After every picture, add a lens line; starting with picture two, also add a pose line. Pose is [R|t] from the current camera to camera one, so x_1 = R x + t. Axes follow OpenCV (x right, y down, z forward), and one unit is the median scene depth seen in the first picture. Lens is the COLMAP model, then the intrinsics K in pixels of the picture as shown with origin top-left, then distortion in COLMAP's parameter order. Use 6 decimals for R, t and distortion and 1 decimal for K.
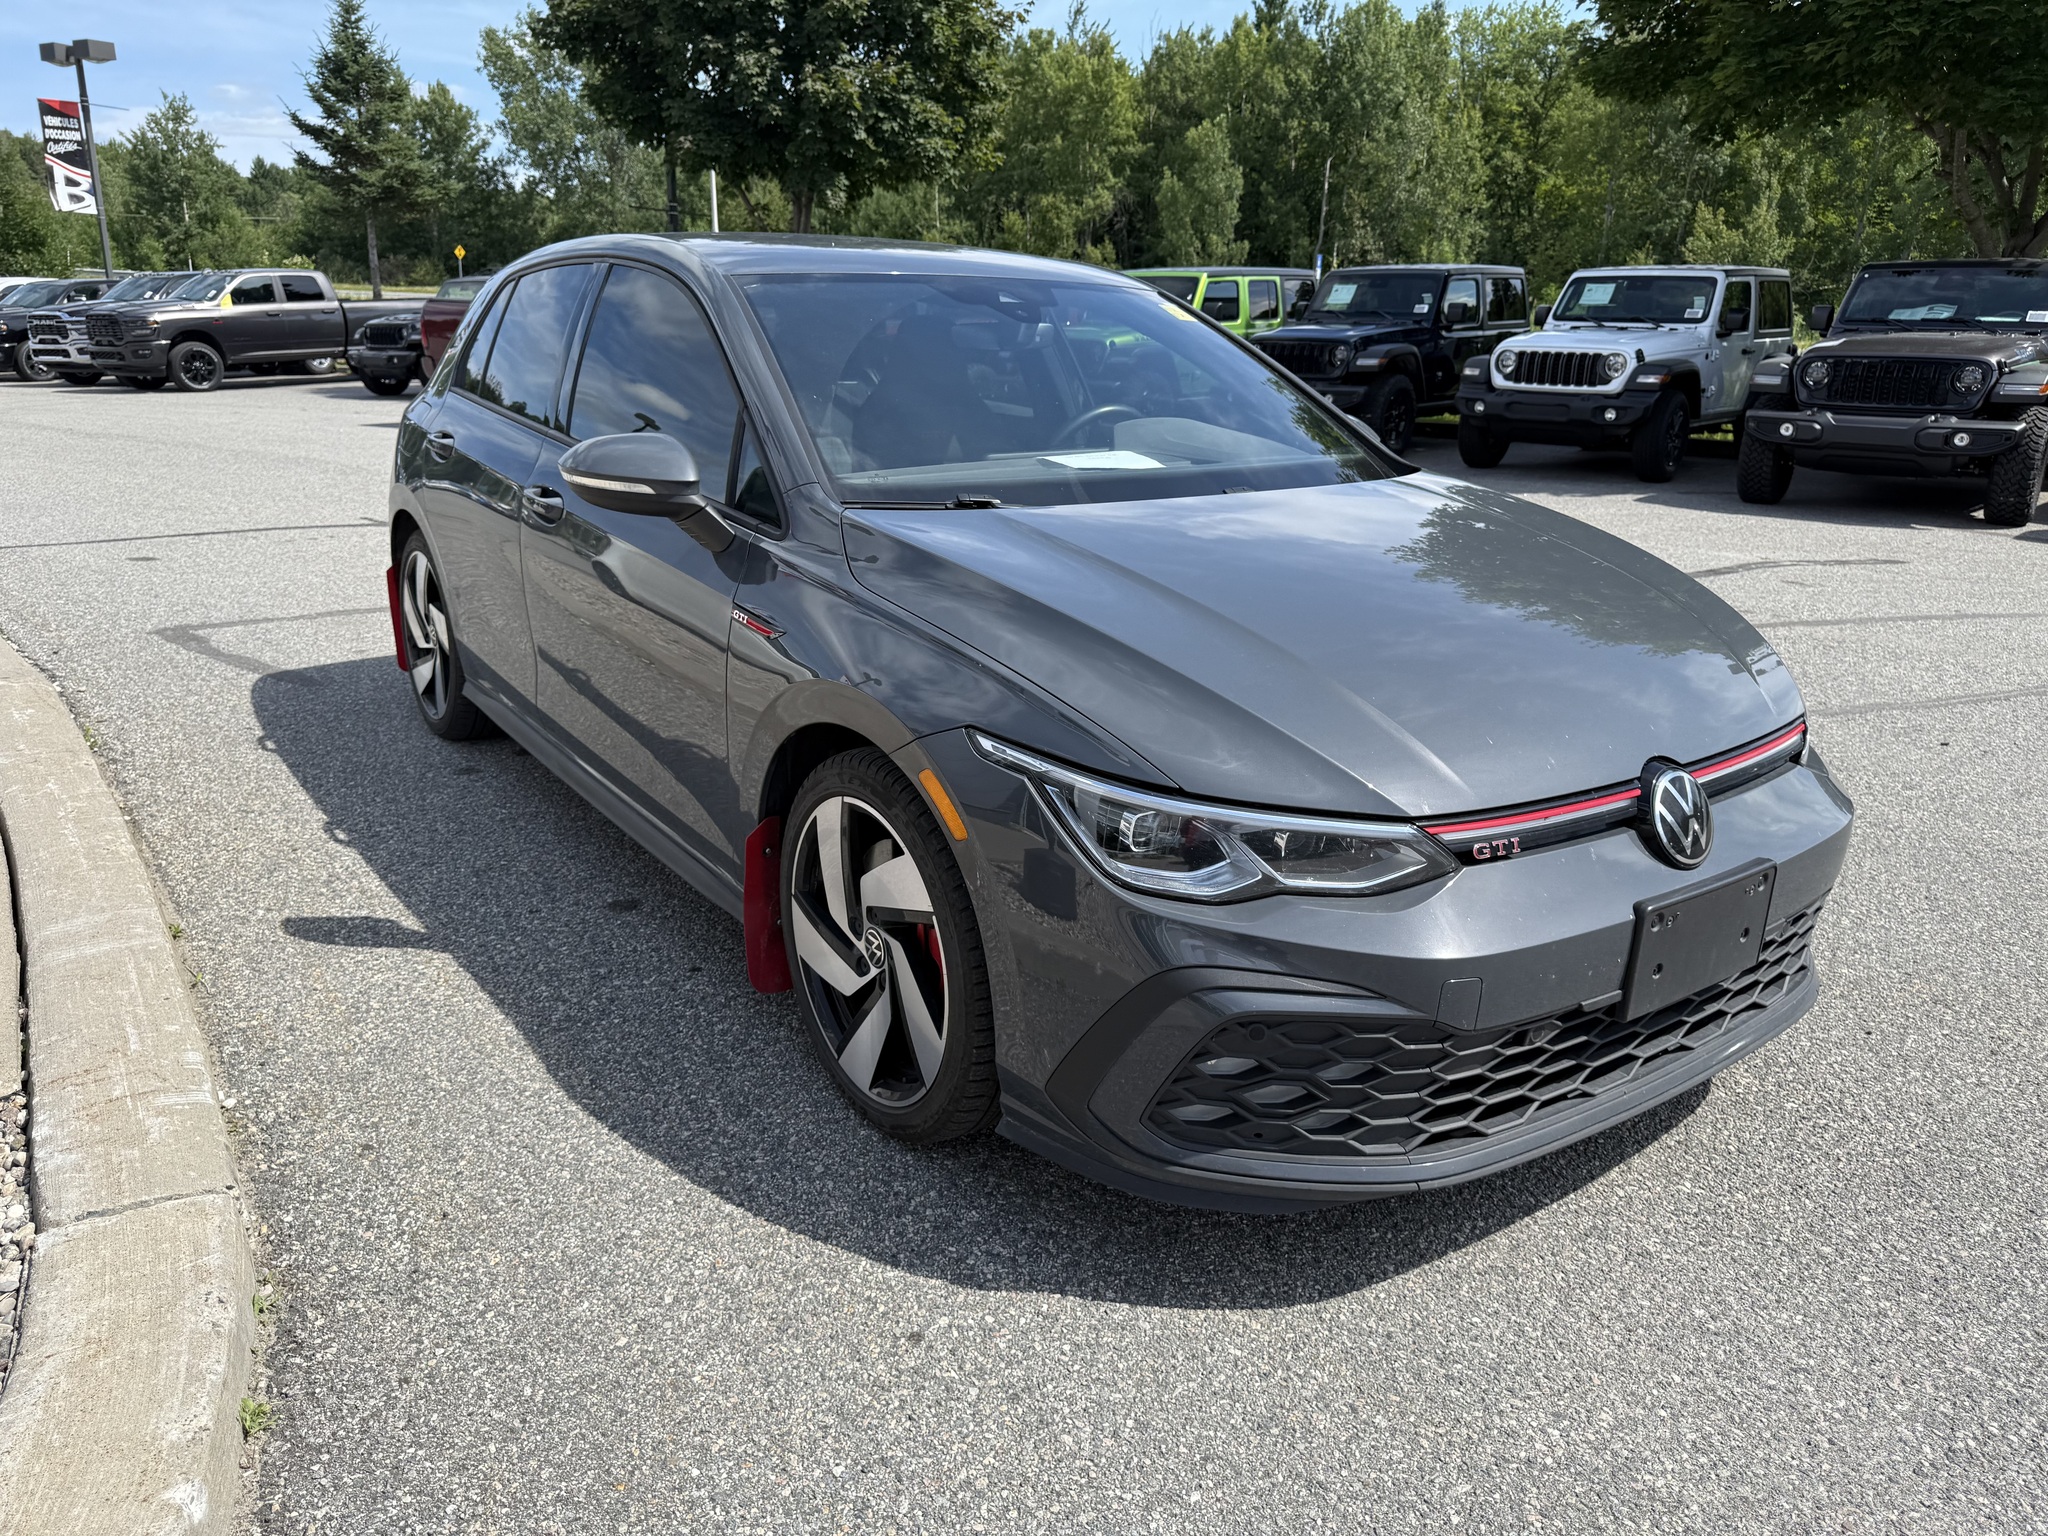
lens RADIAL K [[1445.4, 0, 1010.2], [0, 1445.4, 757.1], [0, 0, 1]] dist [-0.000101, -0.014332]
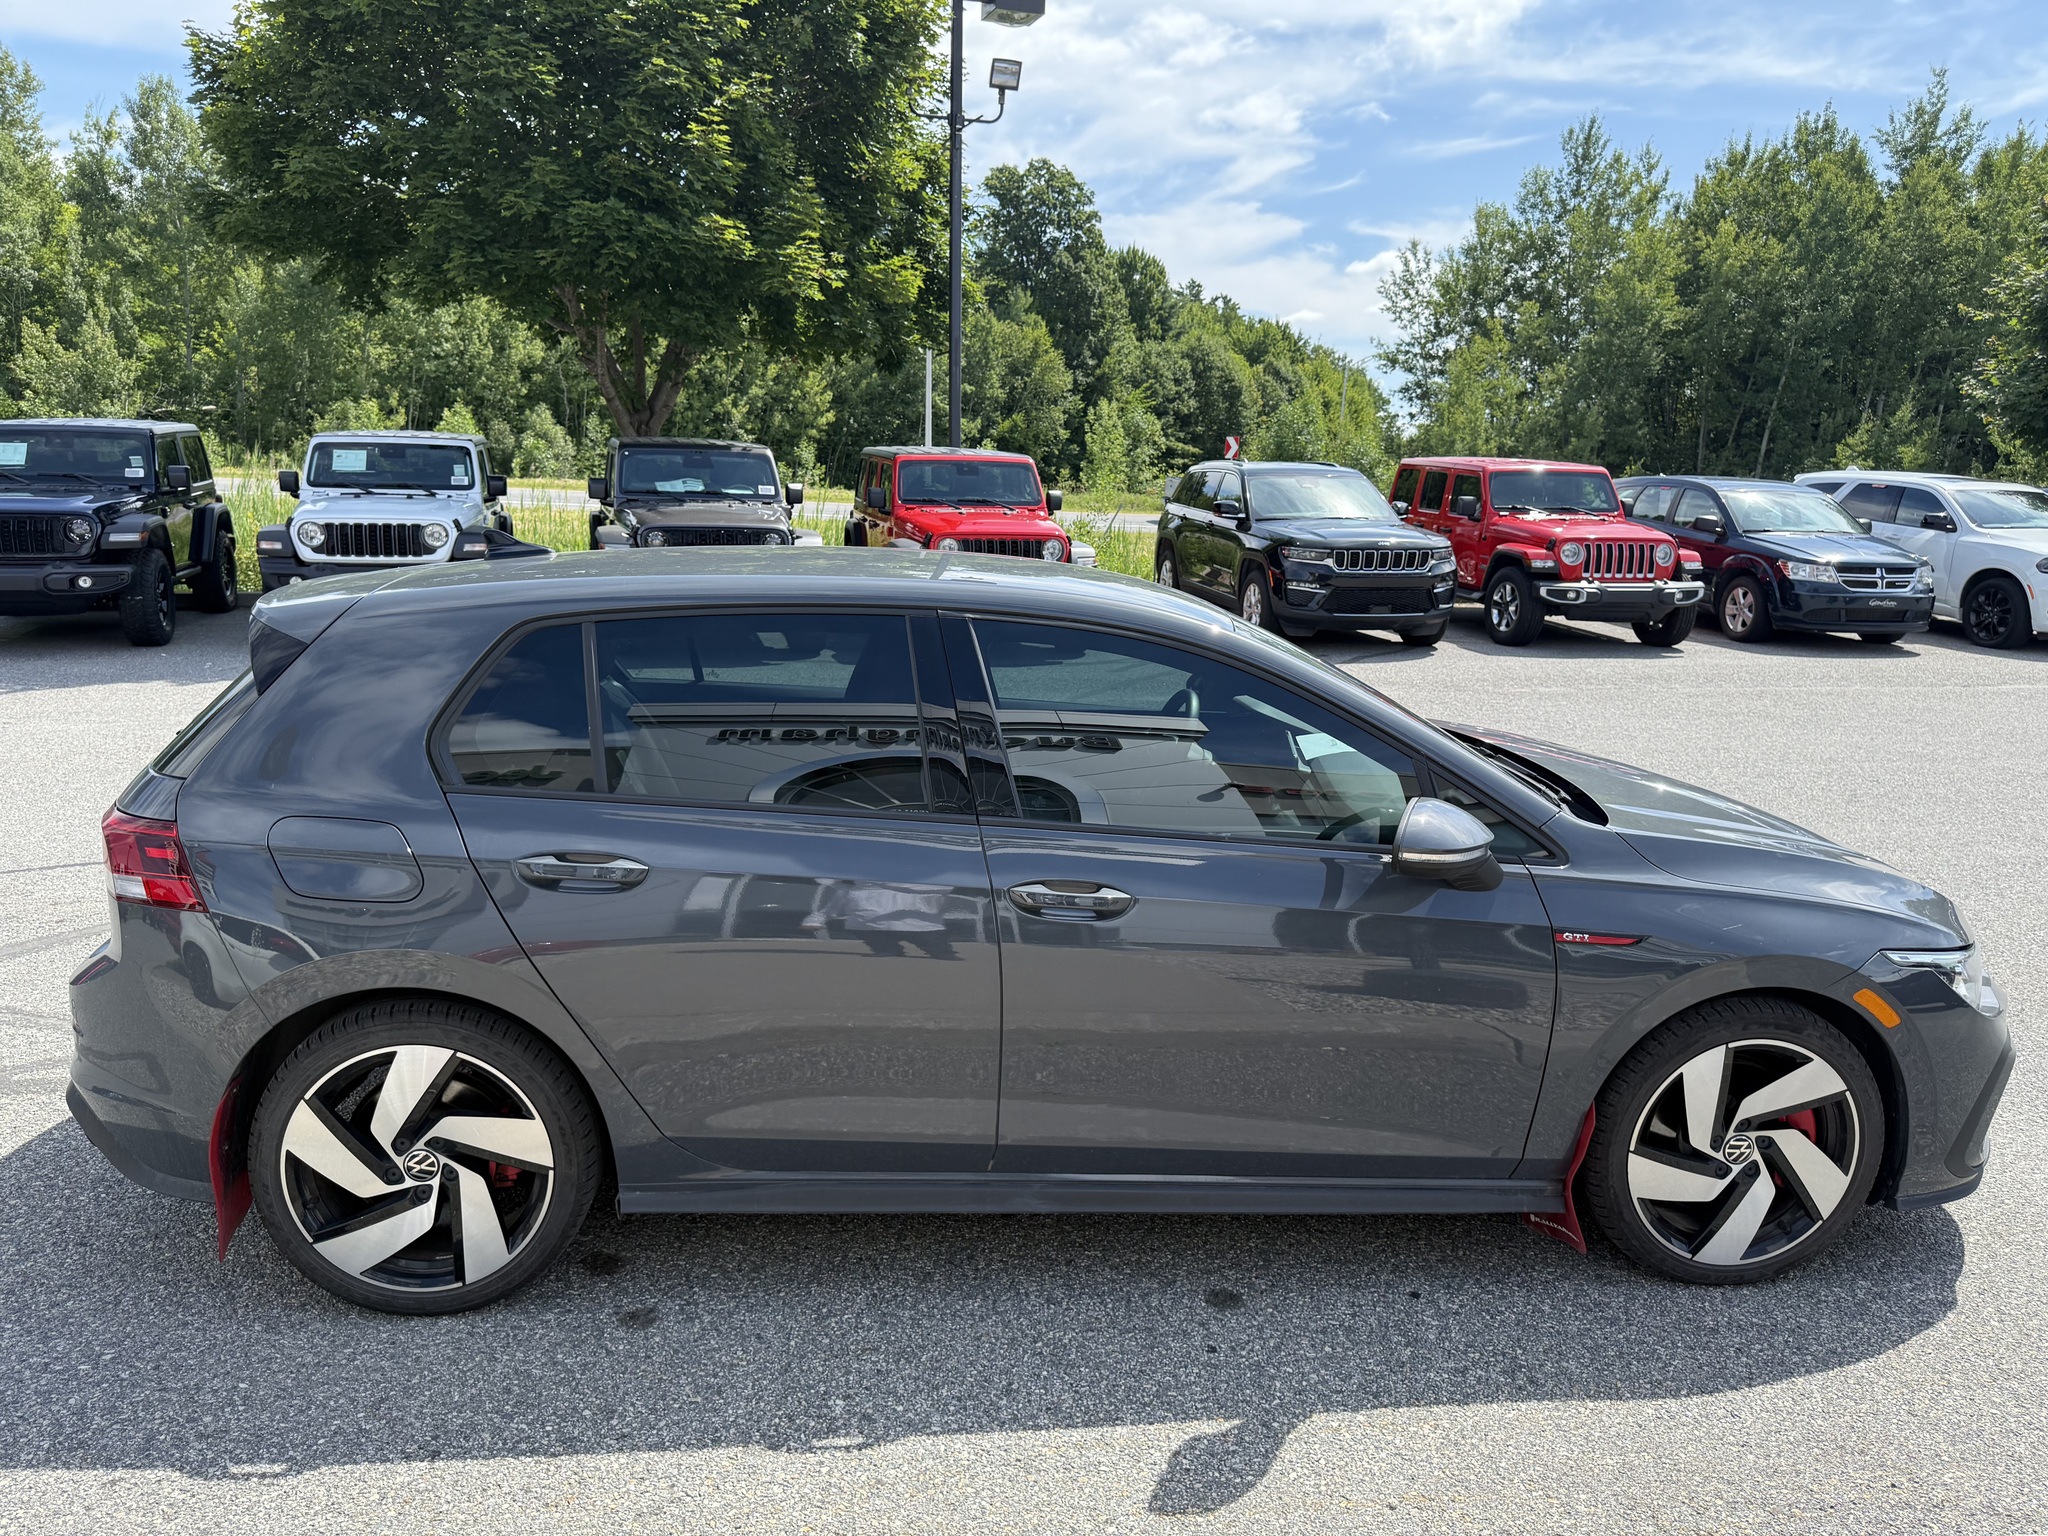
lens RADIAL K [[1445.4, 0, 1035.7], [0, 1445.4, 782.1], [0, 0, 1]] dist [-0.000101, -0.014332]
pose [[0.503236, -0.181380, 0.844899, -0.284201], [0.232267, 0.970135, 0.069924, -0.083790], [-0.832350, 0.161054, 0.530335, 0.152398]]
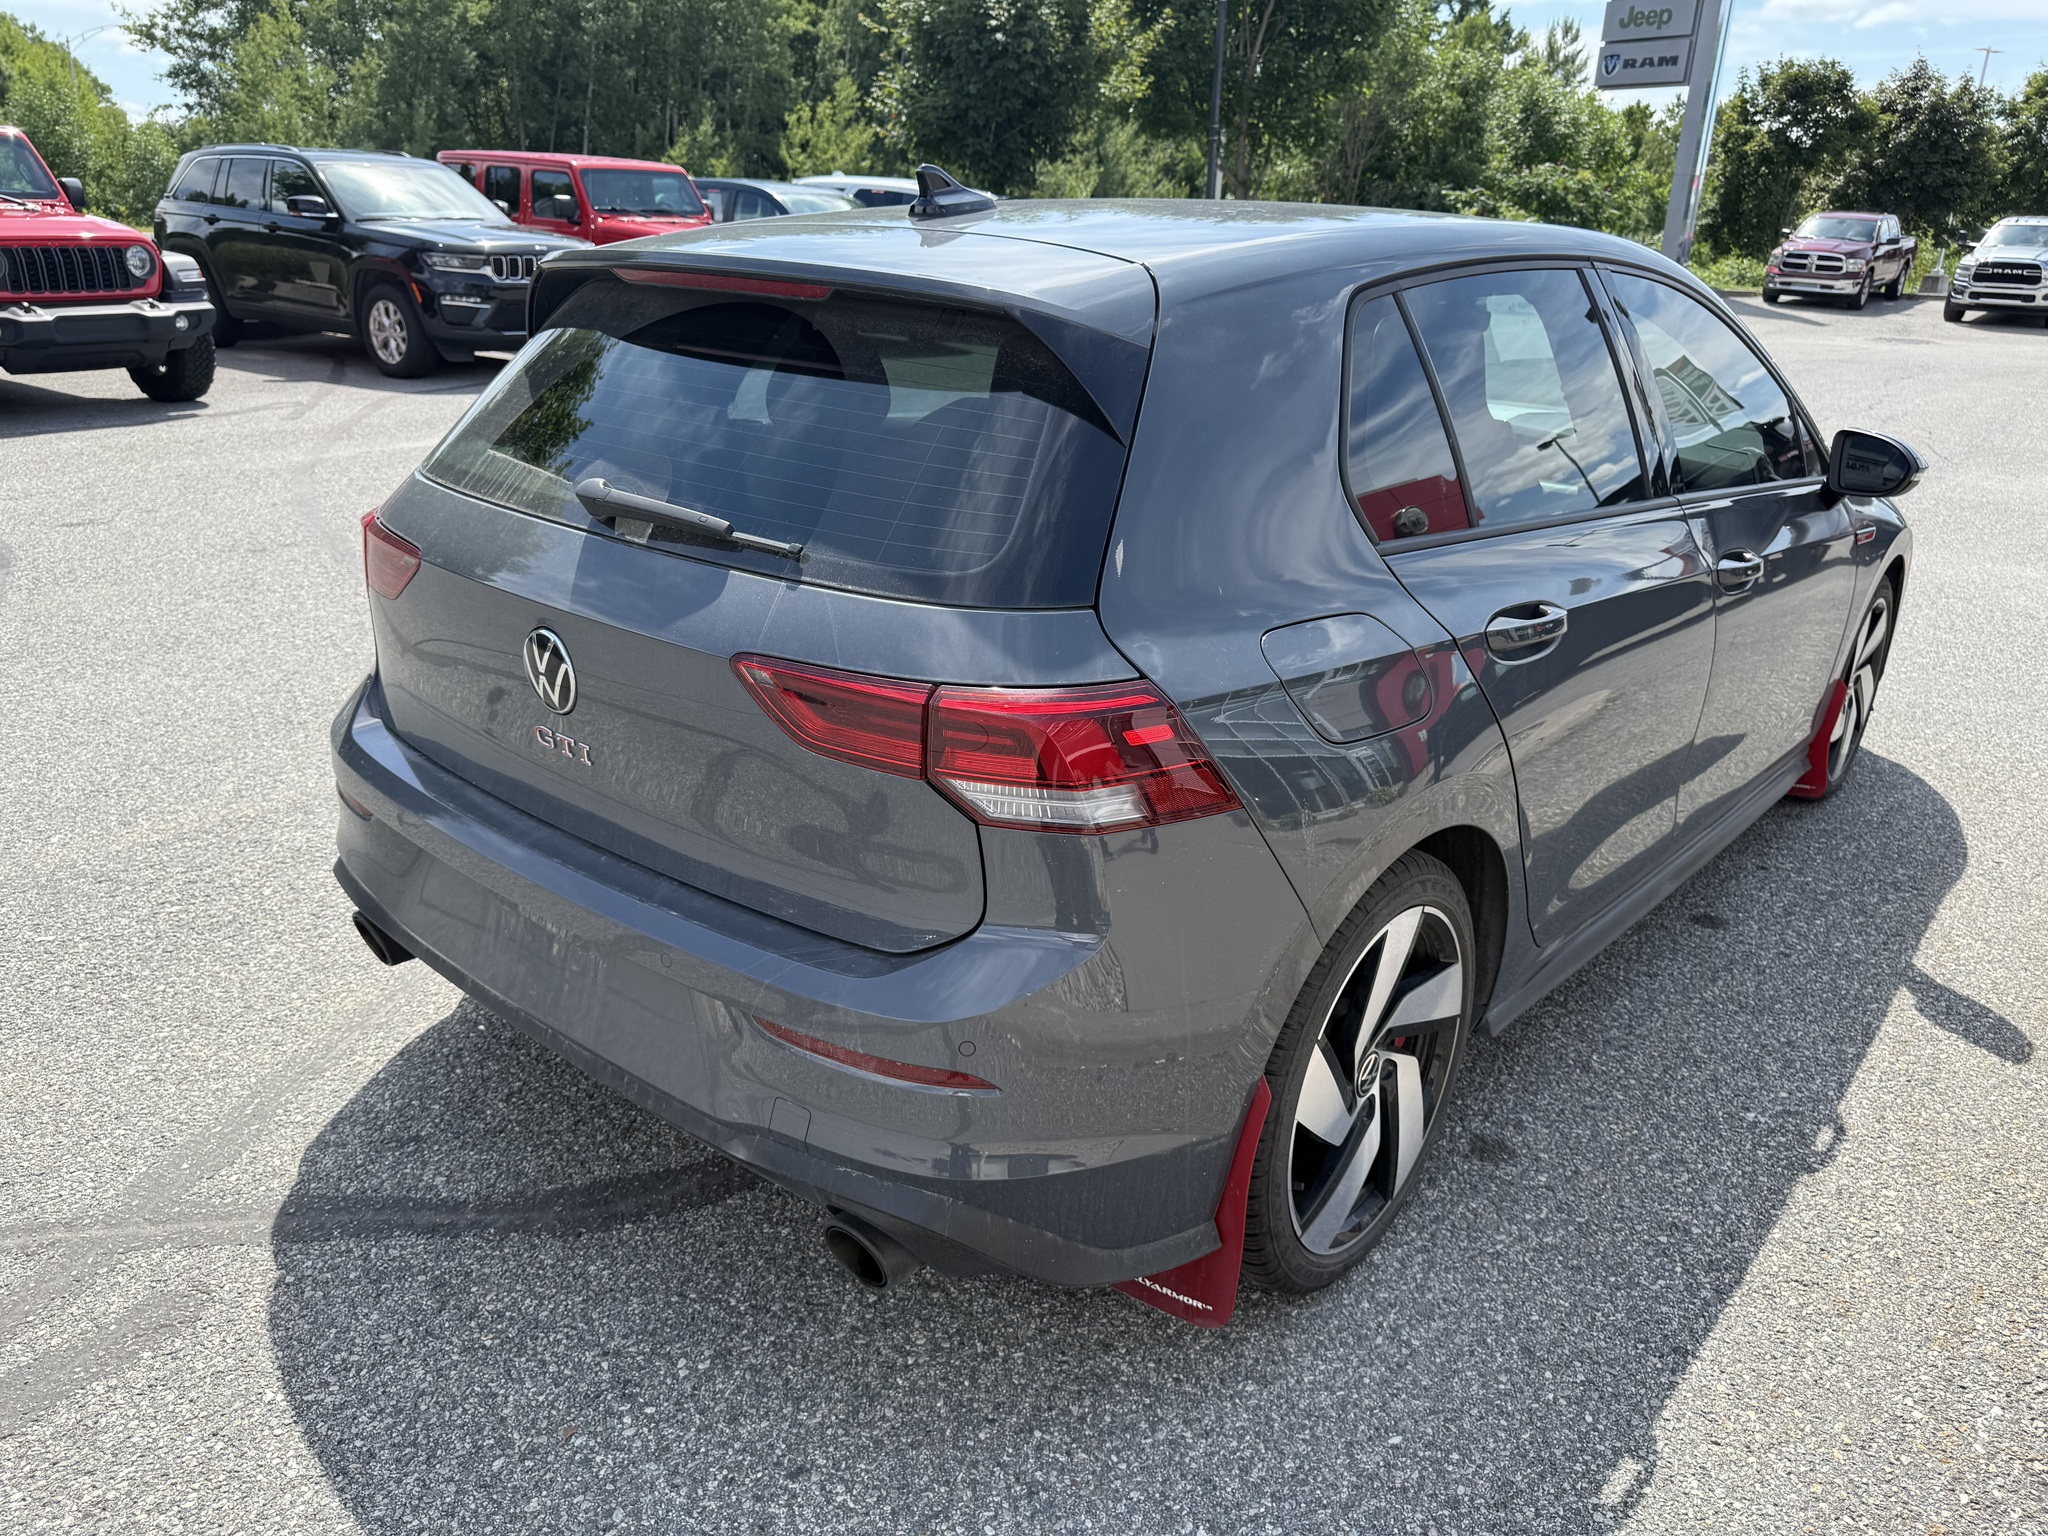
lens RADIAL K [[1445.4, 0, 1027.6], [0, 1445.4, 767.9], [0, 0, 1]] dist [-0.000101, -0.014332]
pose [[-0.233369, -0.362530, 0.902281, -0.279346], [0.242359, 0.876934, 0.415030, -0.141214], [-0.941701, 0.315530, -0.116787, 0.410613]]
